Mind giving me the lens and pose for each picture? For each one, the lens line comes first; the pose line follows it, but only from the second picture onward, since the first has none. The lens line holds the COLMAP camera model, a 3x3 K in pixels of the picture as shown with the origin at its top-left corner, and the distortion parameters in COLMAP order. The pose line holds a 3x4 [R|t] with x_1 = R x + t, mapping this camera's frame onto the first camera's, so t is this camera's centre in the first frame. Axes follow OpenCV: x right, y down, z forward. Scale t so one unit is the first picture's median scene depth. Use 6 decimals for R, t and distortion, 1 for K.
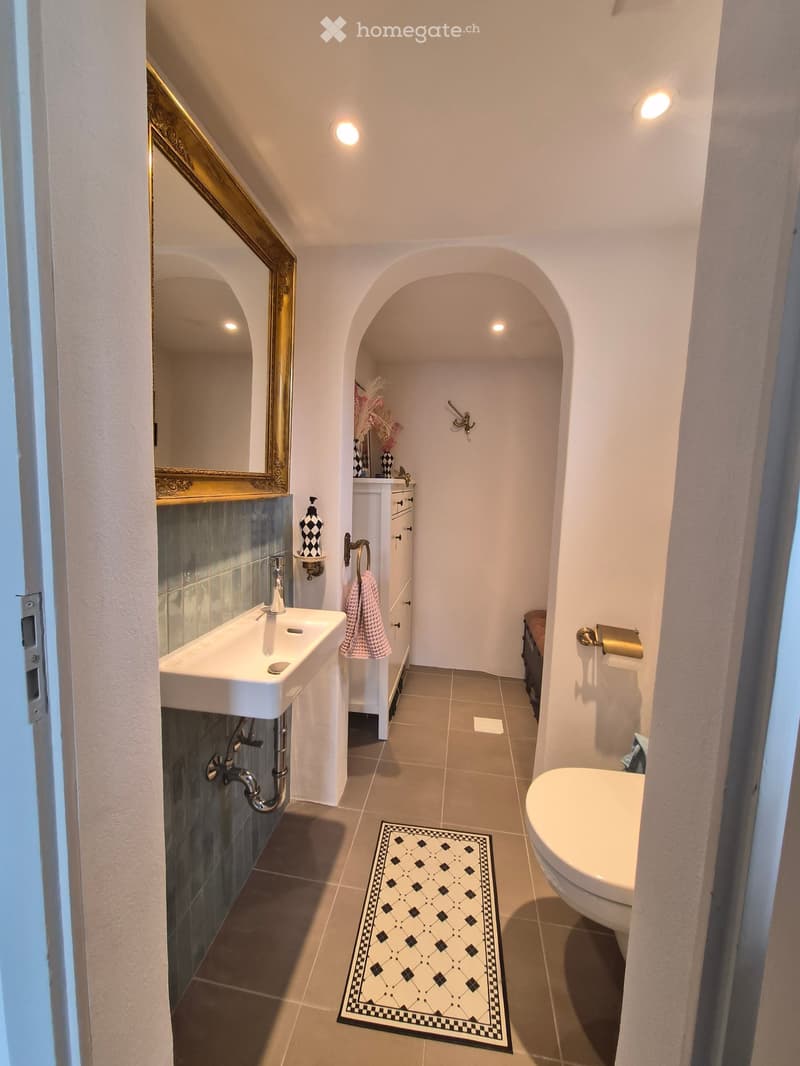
lens RADIAL K [[418.4, 0, 402.2], [0, 418.4, 531.3], [0, 0, 1]] dist [-0.001655, 0.000399]
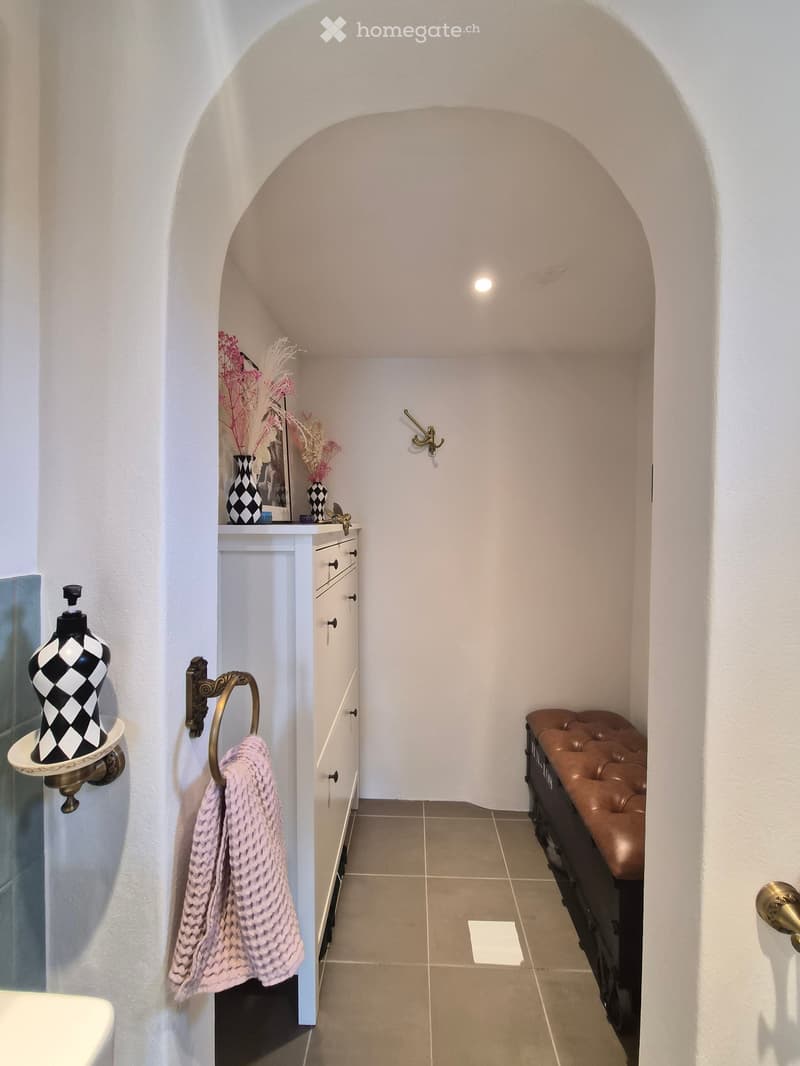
lens RADIAL K [[418.4, 0, 399.3], [0, 418.4, 527.1], [0, 0, 1]] dist [-0.001655, 0.000399]
pose [[0.993075, -0.022303, 0.115349, 0.019169], [0.033570, 0.994750, -0.096675, -0.056797], [-0.112588, 0.099877, 0.988609, 0.381299]]
